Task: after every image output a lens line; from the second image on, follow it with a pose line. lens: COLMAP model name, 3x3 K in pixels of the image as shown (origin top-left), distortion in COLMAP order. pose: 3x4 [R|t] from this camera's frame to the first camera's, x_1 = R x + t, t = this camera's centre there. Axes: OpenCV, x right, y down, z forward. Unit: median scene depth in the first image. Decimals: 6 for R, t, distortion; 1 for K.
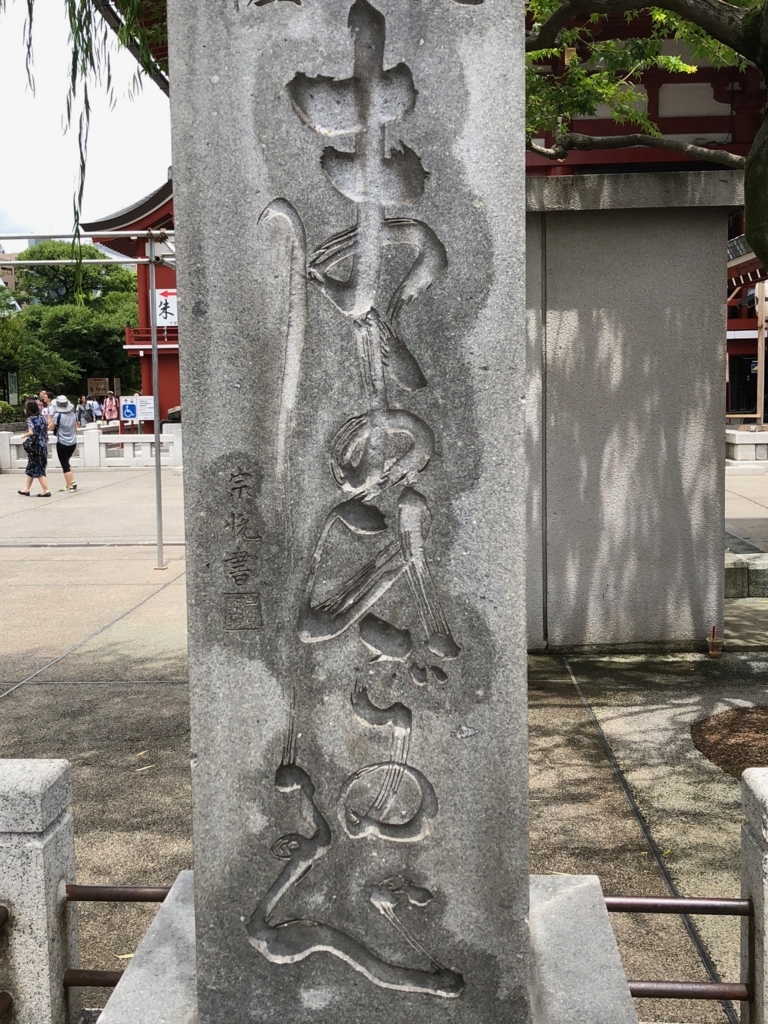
lens RADIAL K [[1208.1, 0, 388.2], [0, 1208.1, 484.7], [0, 0, 1]] dist [0.072997, 0.000000]
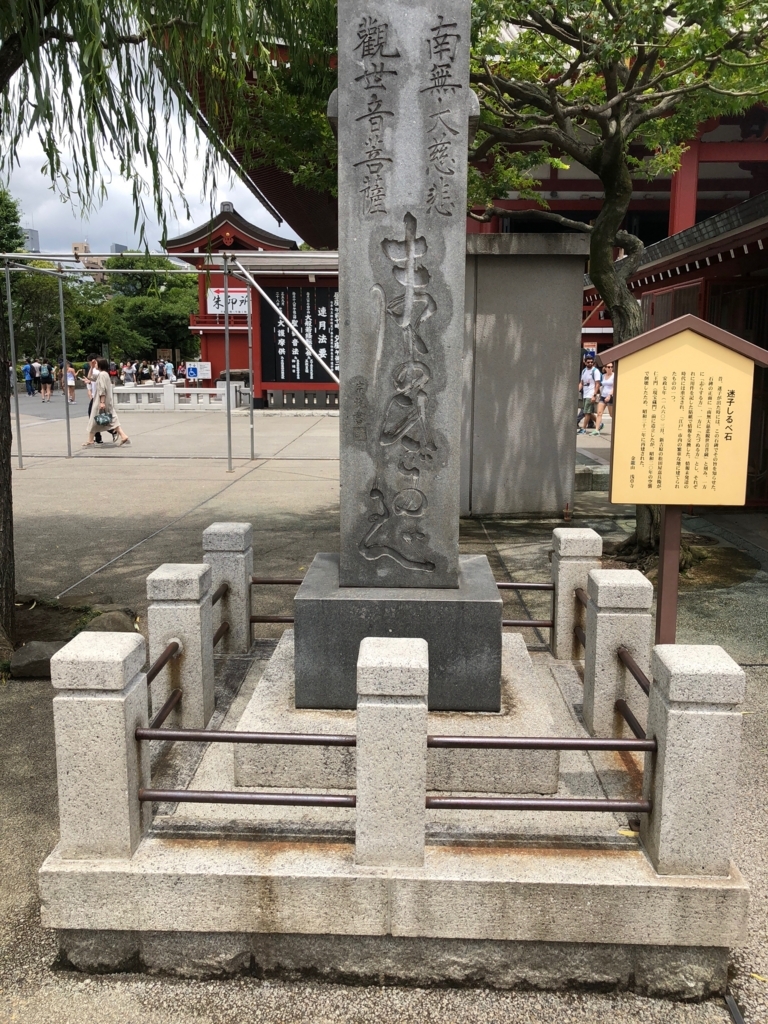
lens RADIAL K [[891.8, 0, 385.0], [0, 891.8, 508.9], [0, 0, 1]] dist [0.049274, -0.012966]
pose [[0.999395, 0.017736, 0.029917, -0.072141], [-0.020154, 0.996382, 0.082565, 0.064010], [-0.028344, -0.083118, 0.996137, -0.635077]]
